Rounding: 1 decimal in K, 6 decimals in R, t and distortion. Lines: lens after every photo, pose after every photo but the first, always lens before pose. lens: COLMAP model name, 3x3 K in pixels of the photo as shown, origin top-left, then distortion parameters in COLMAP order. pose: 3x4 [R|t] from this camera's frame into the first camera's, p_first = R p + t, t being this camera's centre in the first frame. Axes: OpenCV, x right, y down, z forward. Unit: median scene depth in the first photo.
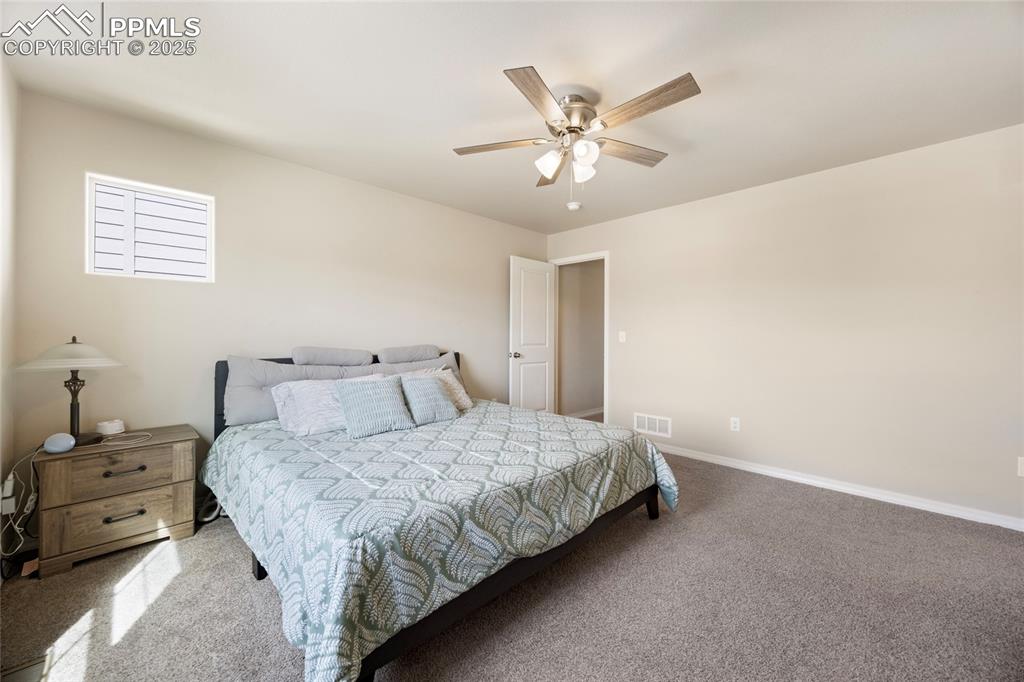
lens RADIAL K [[394.9, 0, 511.5], [0, 394.9, 337.7], [0, 0, 1]] dist [-0.000318, 0.000030]
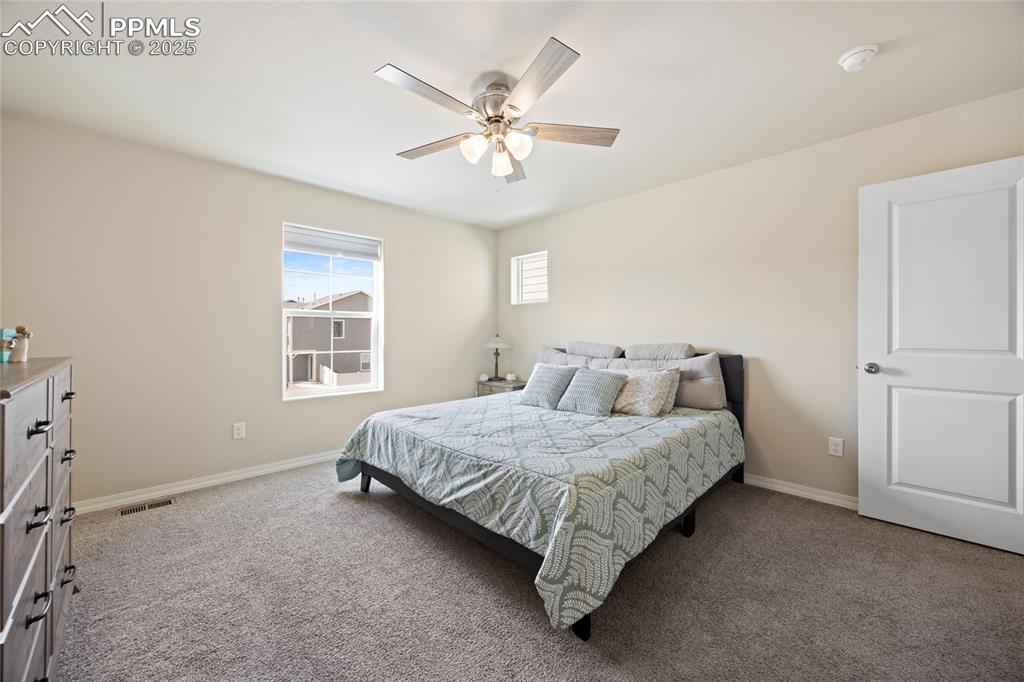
lens RADIAL K [[394.9, 0, 511.4], [0, 394.9, 334.7], [0, 0, 1]] dist [-0.000318, 0.000030]
pose [[-0.008983, 0.003163, -0.999955, 0.923842], [-0.002910, 0.999991, 0.003189, -0.003370], [0.999955, 0.002938, -0.008974, 0.858488]]
